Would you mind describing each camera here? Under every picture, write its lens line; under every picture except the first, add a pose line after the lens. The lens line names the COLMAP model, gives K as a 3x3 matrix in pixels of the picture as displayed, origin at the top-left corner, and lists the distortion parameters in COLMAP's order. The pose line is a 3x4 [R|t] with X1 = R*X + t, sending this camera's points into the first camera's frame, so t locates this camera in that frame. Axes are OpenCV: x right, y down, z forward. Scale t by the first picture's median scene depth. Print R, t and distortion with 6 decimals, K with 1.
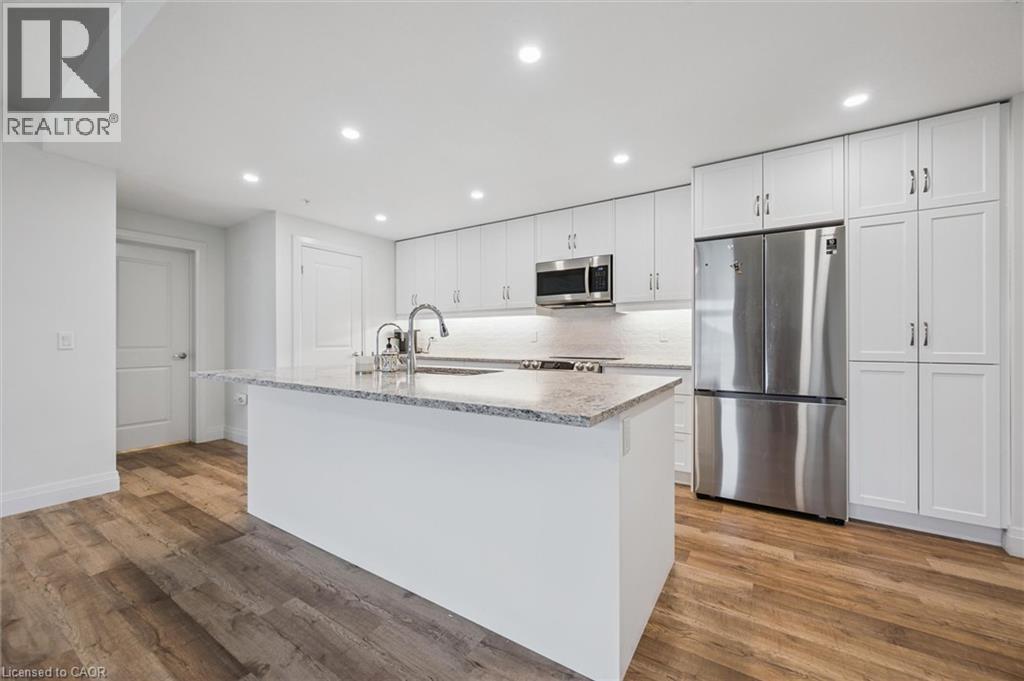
lens RADIAL K [[406.0, 0, 513.7], [0, 406.0, 339.0], [0, 0, 1]] dist [0.000443, 0.000098]
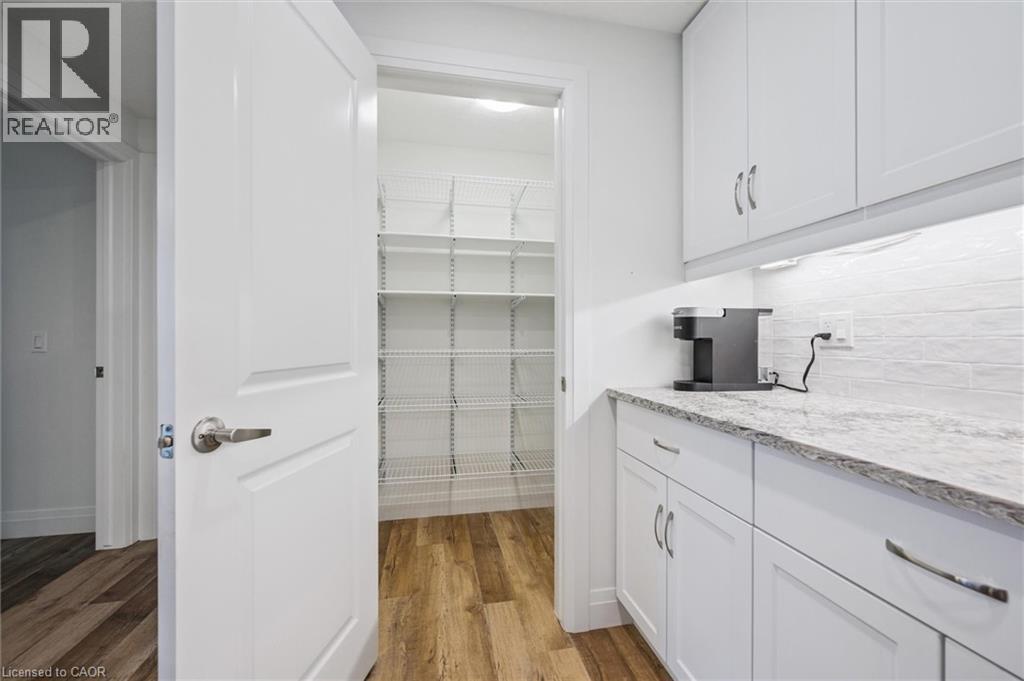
lens RADIAL K [[406.0, 0, 512.2], [0, 406.0, 338.9], [0, 0, 1]] dist [0.000443, 0.000098]
pose [[0.707352, -0.000774, -0.706861, -0.239282], [-0.001516, 0.999995, -0.002613, 0.000082], [0.706860, 0.002920, 0.707348, 1.014601]]
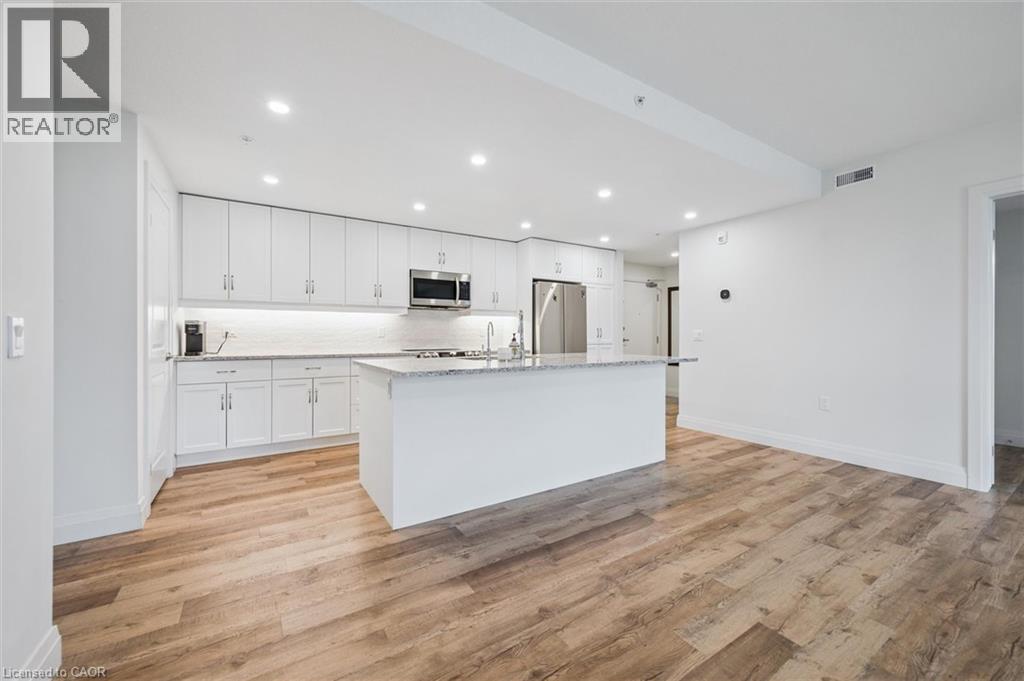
lens RADIAL K [[406.0, 0, 510.7], [0, 406.0, 336.2], [0, 0, 1]] dist [0.000443, 0.000098]
pose [[0.410356, -0.001920, 0.911923, -1.027715], [-0.000812, 0.999997, 0.002471, 0.001853], [-0.911925, -0.001754, 0.410353, 0.306844]]
